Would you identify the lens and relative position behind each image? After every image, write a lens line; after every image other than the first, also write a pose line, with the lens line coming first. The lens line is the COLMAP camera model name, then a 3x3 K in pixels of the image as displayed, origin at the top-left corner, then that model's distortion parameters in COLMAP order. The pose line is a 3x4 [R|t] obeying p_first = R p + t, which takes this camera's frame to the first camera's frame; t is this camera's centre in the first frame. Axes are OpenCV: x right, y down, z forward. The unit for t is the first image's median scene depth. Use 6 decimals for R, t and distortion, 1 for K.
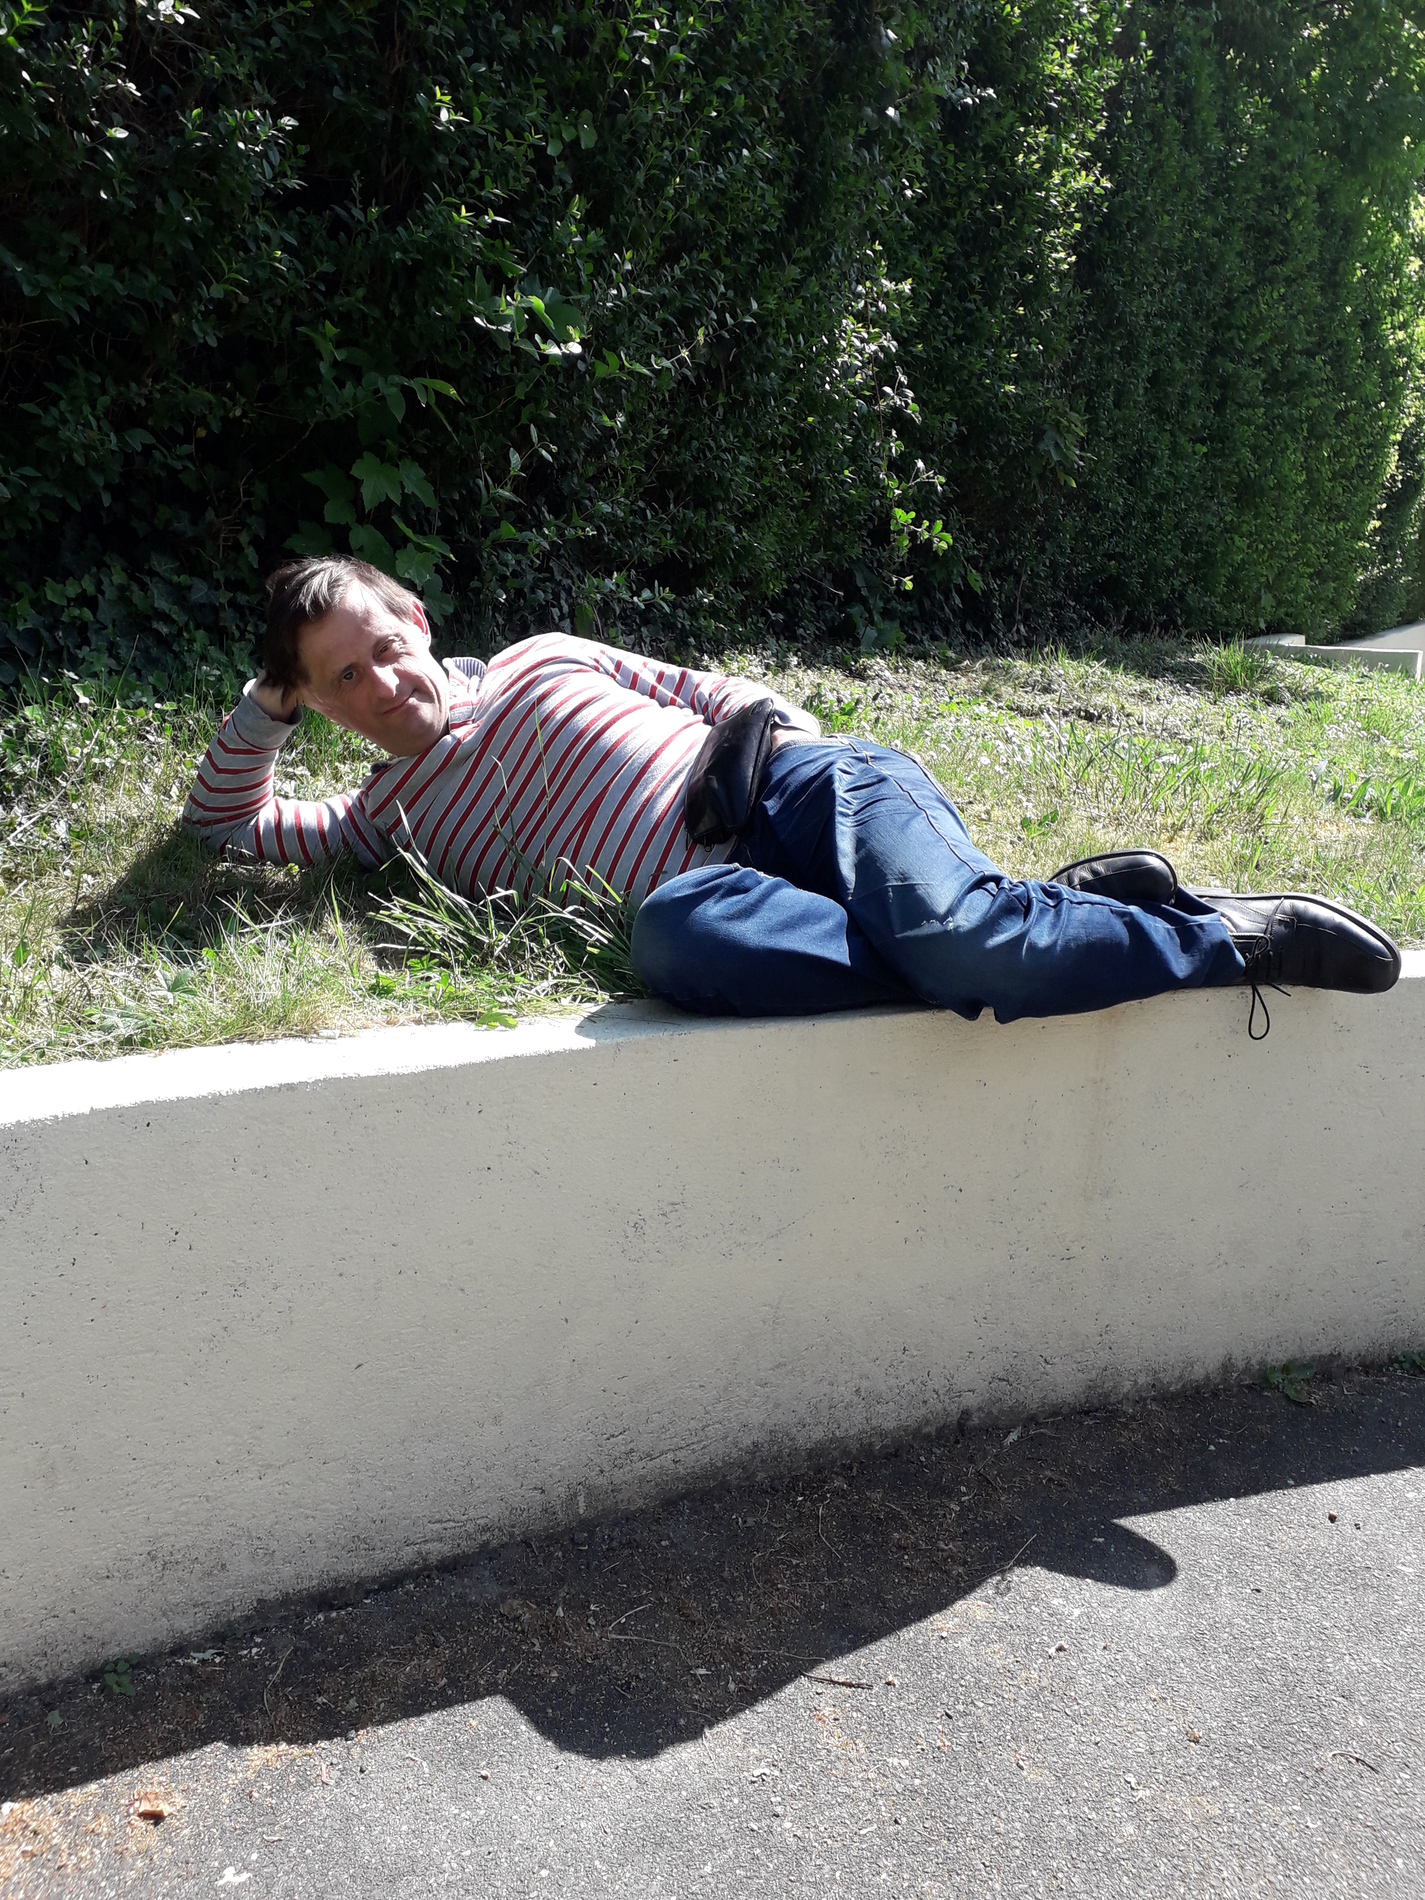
lens RADIAL K [[1539.3, 0, 709.1], [0, 1539.3, 944.7], [0, 0, 1]] dist [-0.010866, -0.008276]
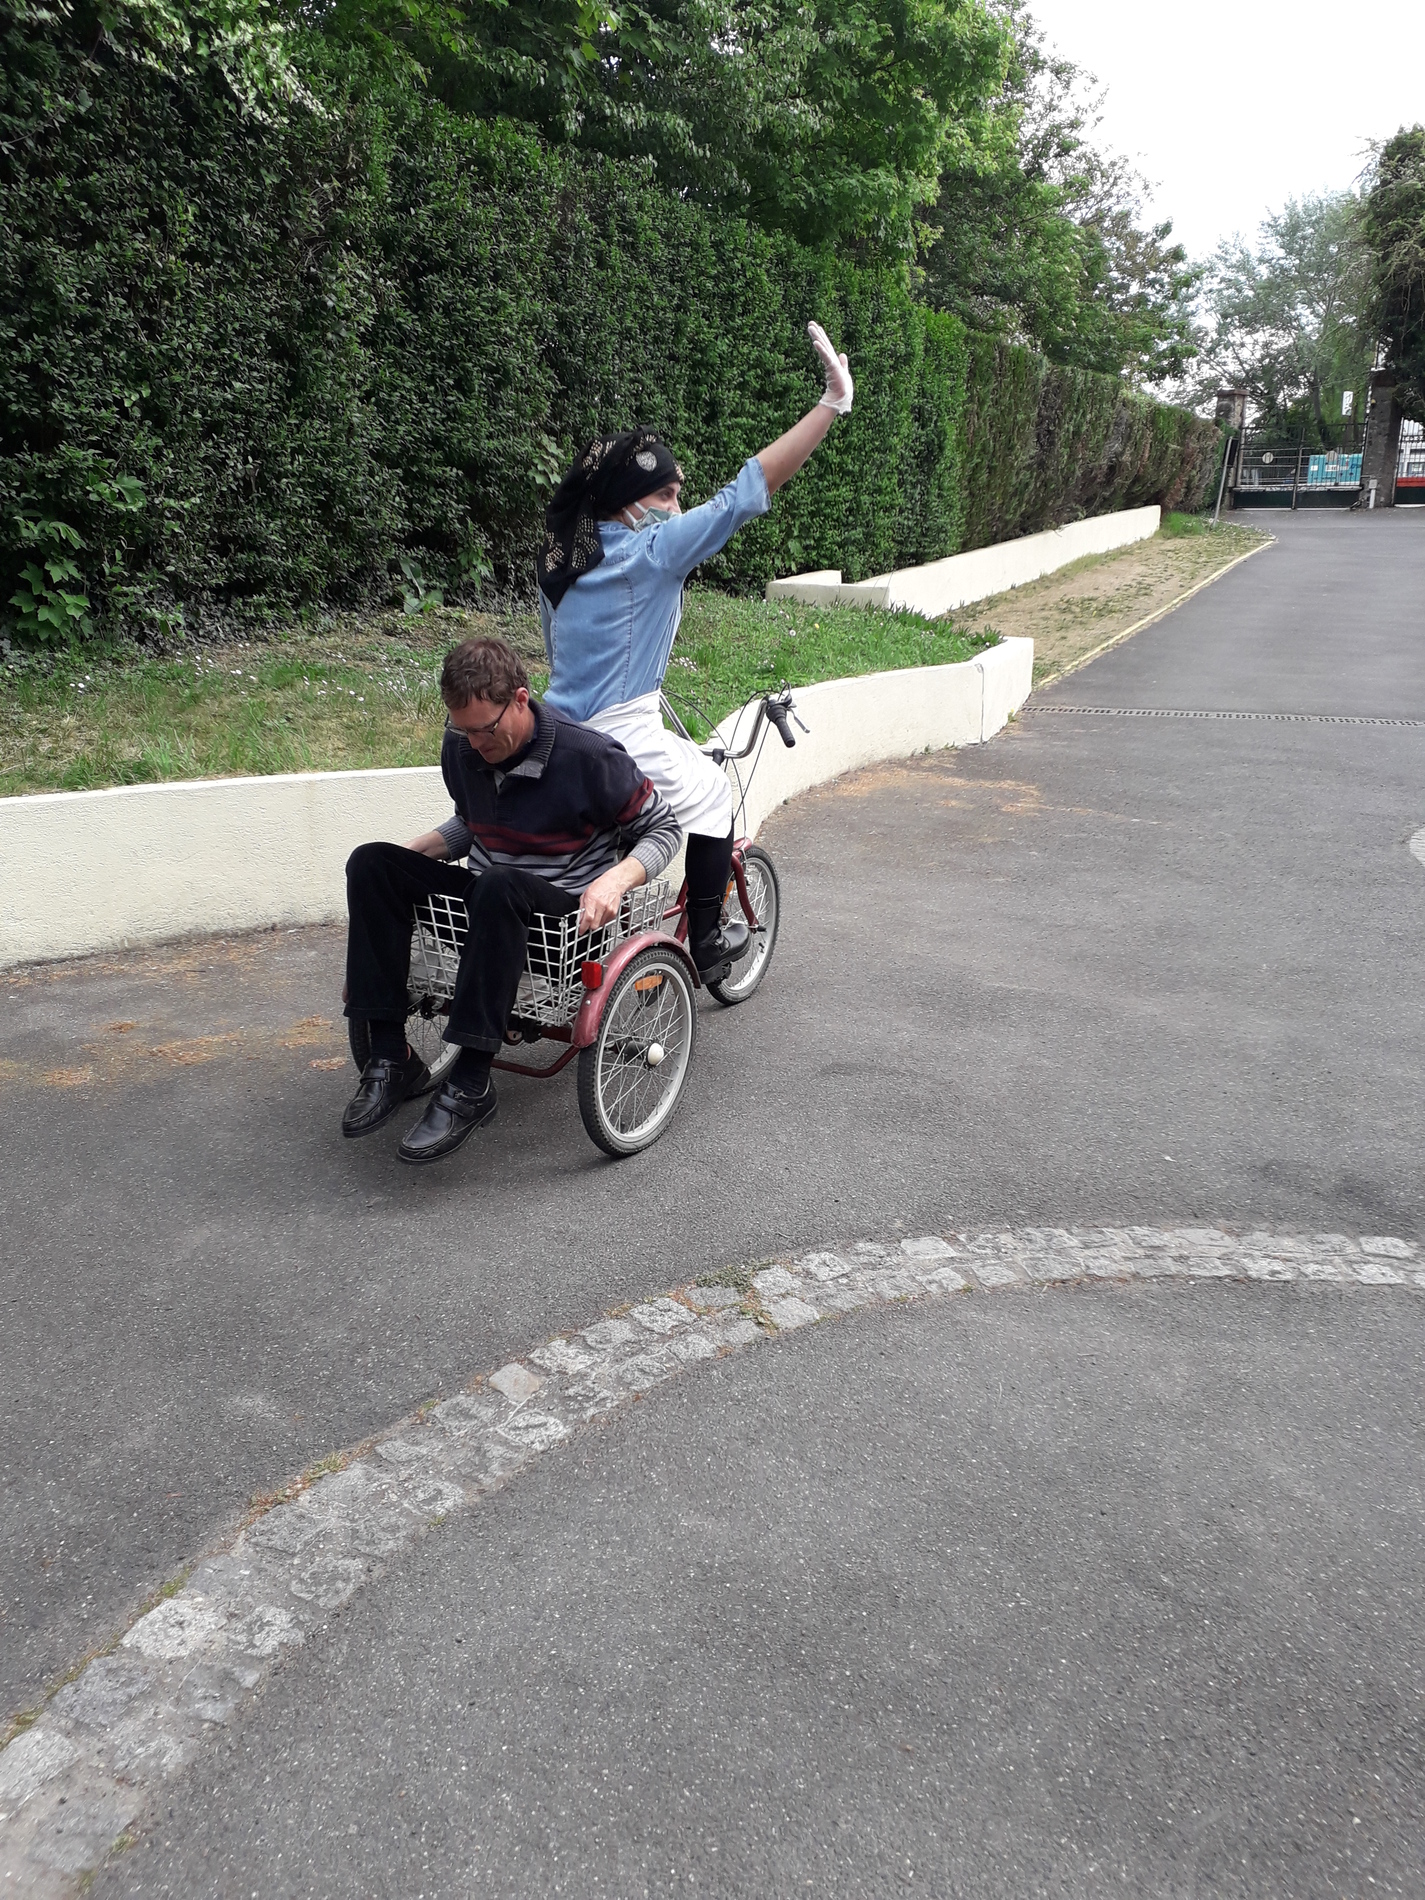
lens RADIAL K [[1539.3, 0, 716.3], [0, 1539.3, 958.0], [0, 0, 1]] dist [-0.010866, -0.008276]
pose [[0.990438, -0.058930, 0.124736, 0.390348], [0.050837, 0.996450, 0.067105, 0.135211], [-0.128248, -0.060123, 0.989918, -1.227150]]
